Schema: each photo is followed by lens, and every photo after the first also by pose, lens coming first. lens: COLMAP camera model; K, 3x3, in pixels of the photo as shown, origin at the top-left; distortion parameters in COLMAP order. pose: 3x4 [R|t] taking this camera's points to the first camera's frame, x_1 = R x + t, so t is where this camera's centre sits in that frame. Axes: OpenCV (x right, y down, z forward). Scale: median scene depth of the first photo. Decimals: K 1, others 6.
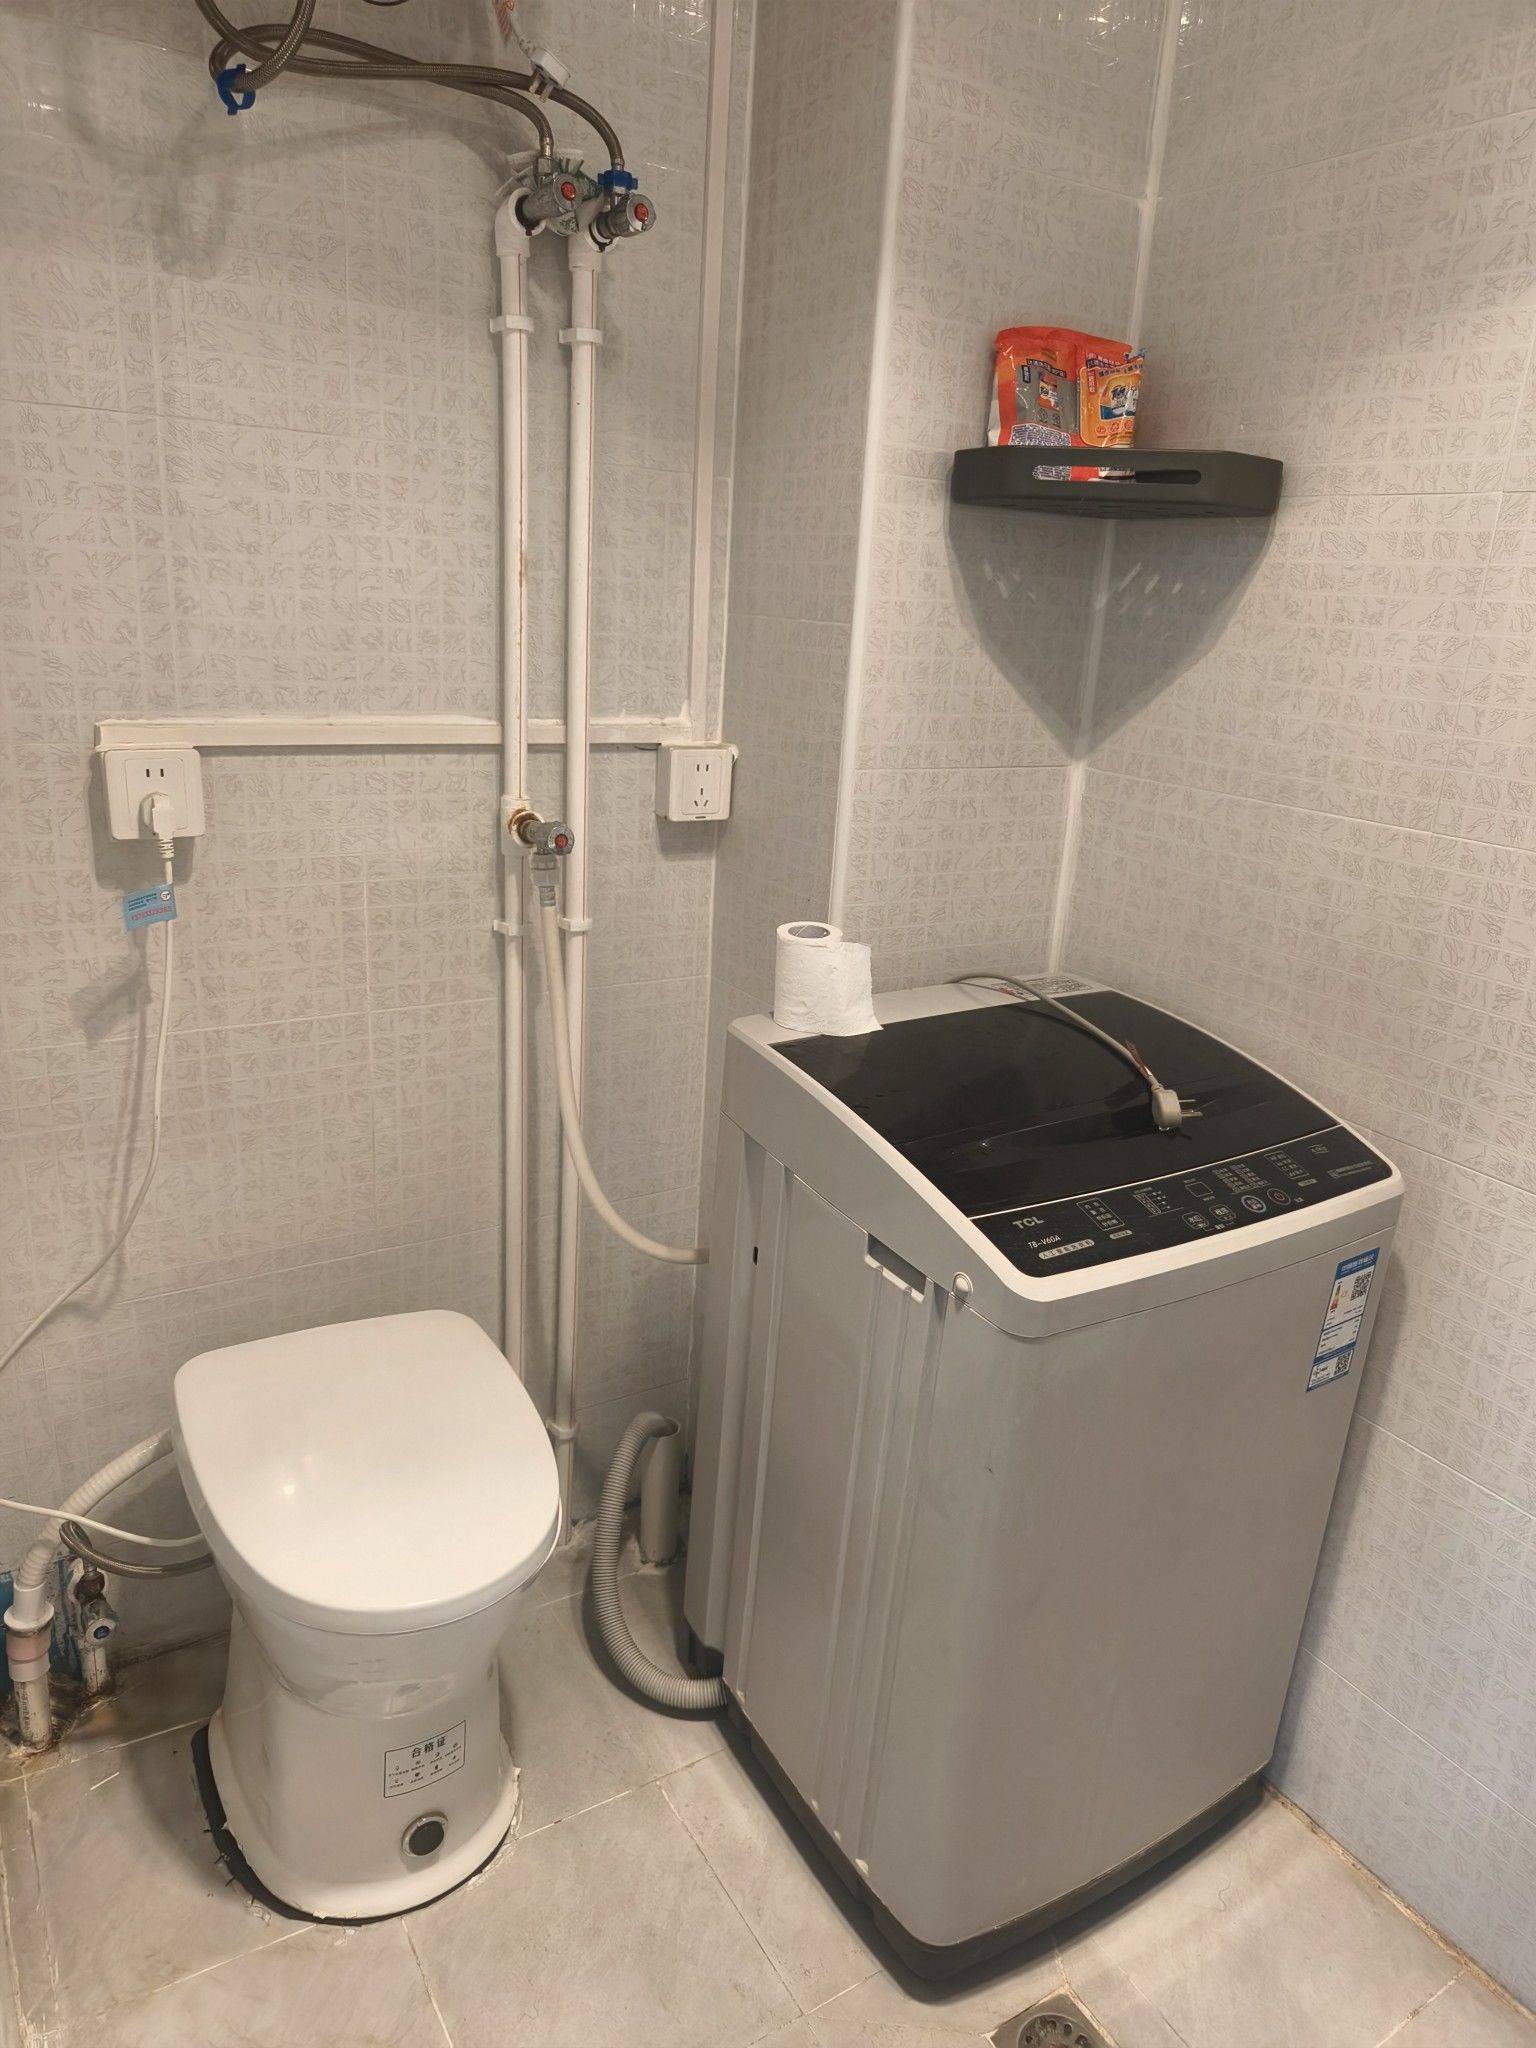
lens RADIAL K [[1367.9, 0, 770.4], [0, 1367.9, 1028.5], [0, 0, 1]] dist [0.003781, -0.005182]
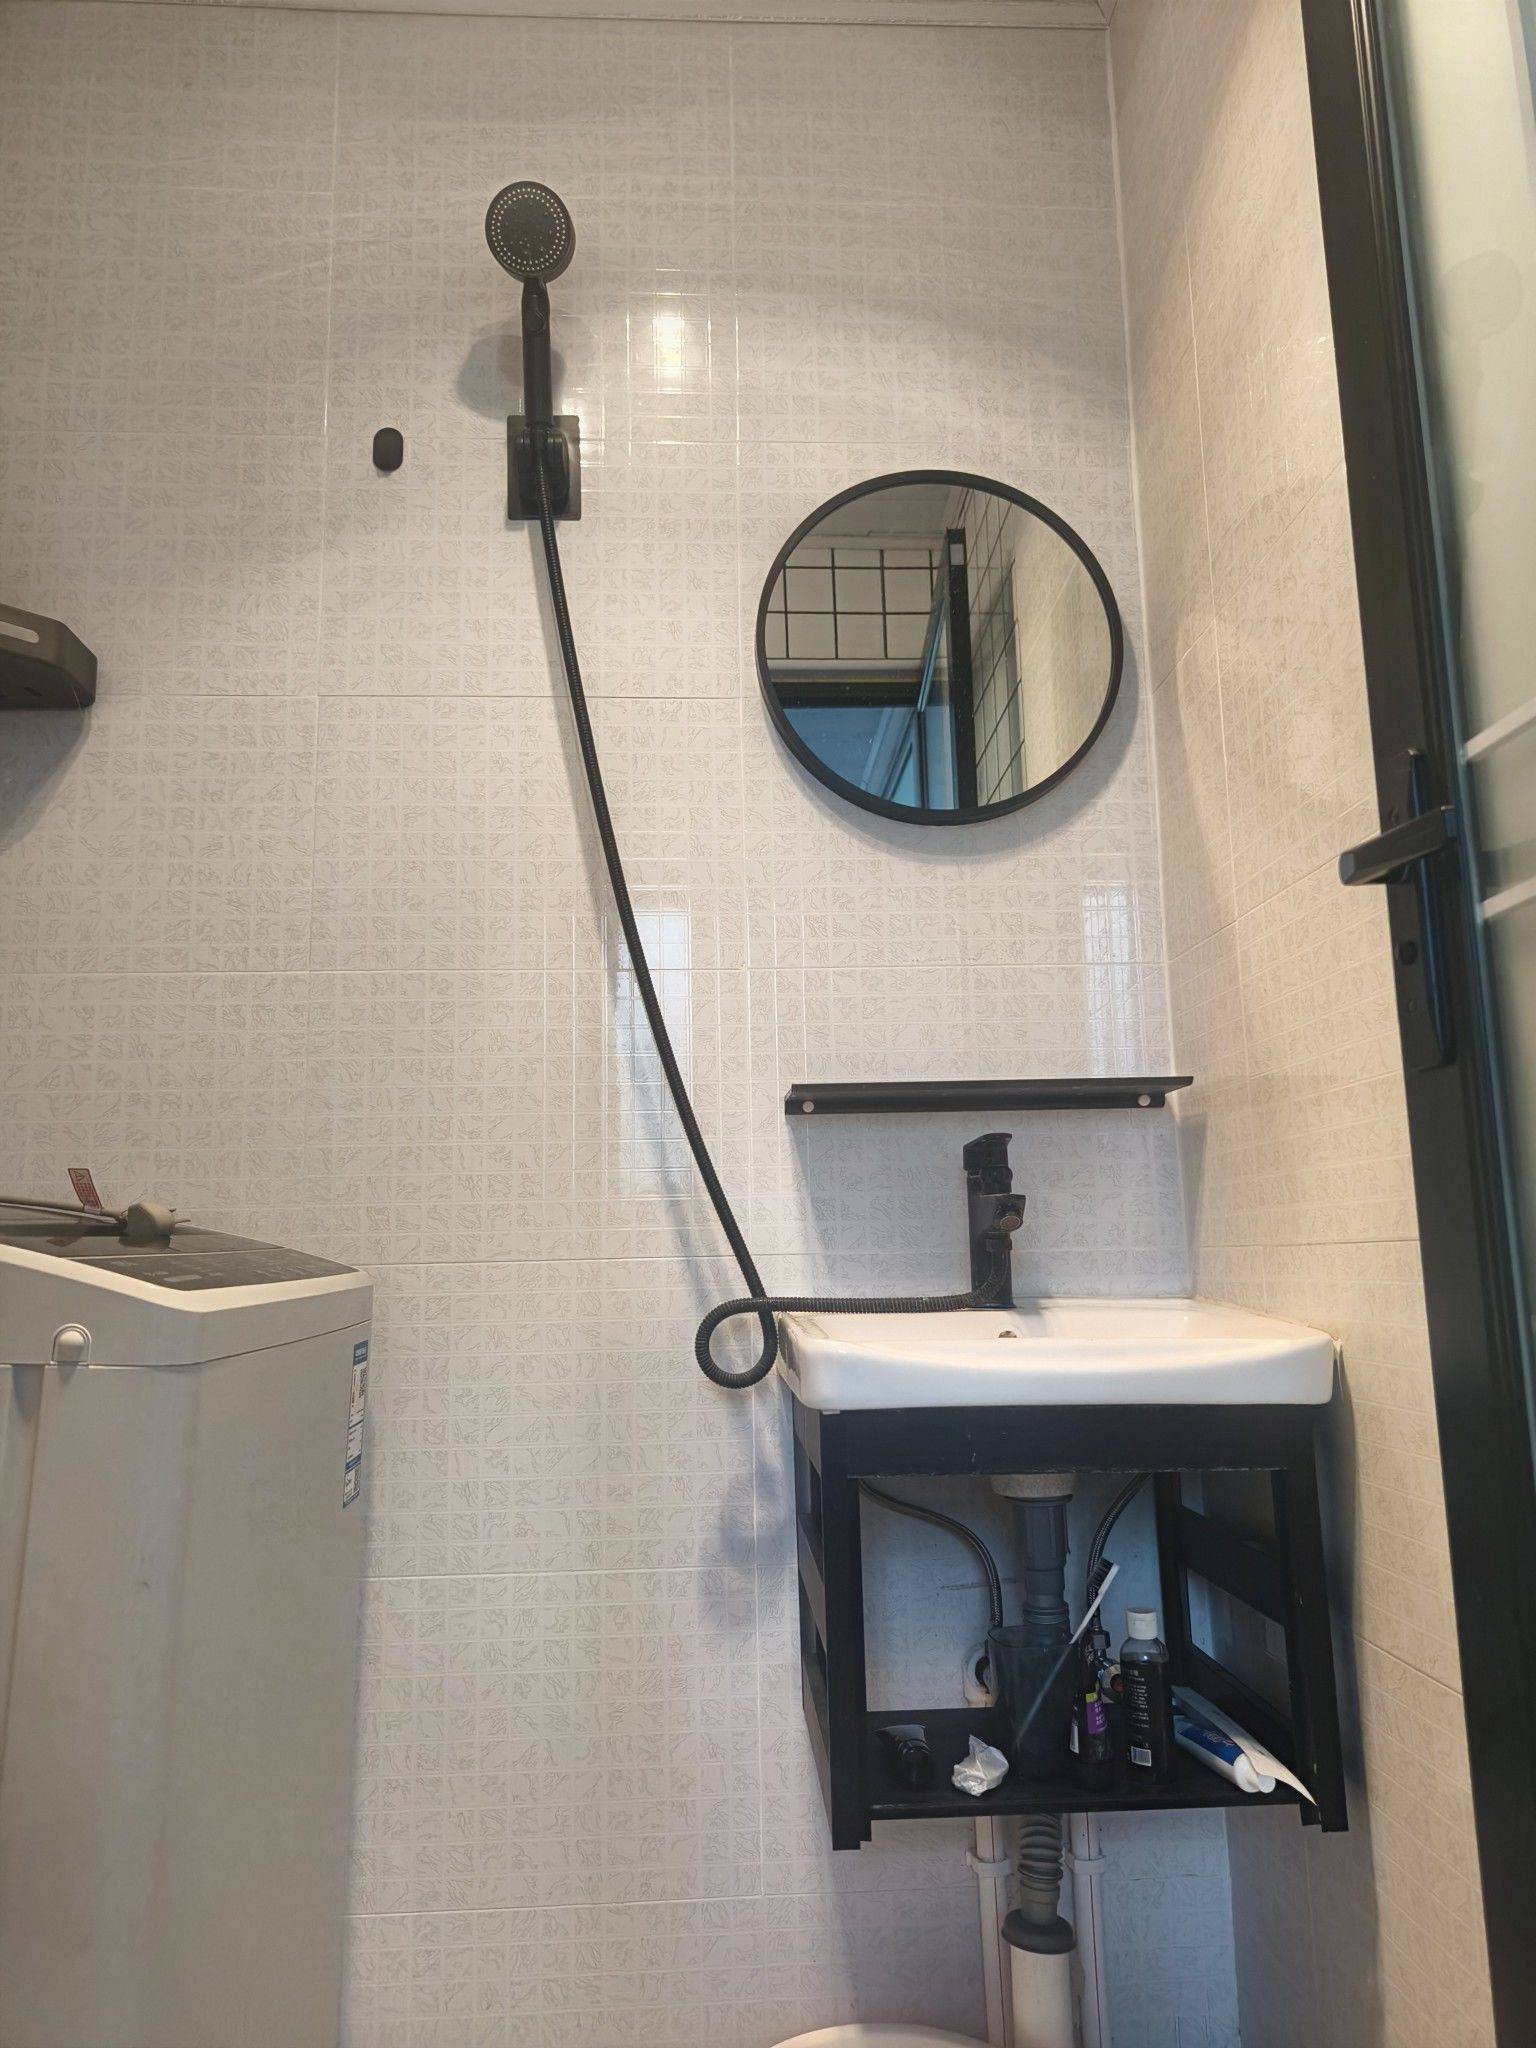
lens RADIAL K [[1367.9, 0, 766.4], [0, 1367.9, 1030.5], [0, 0, 1]] dist [0.003781, -0.005182]
pose [[0.494284, 0.062018, 0.867085, -0.280621], [0.308709, 0.919914, -0.241777, 0.275586], [-0.812639, 0.387184, 0.435554, 0.239148]]
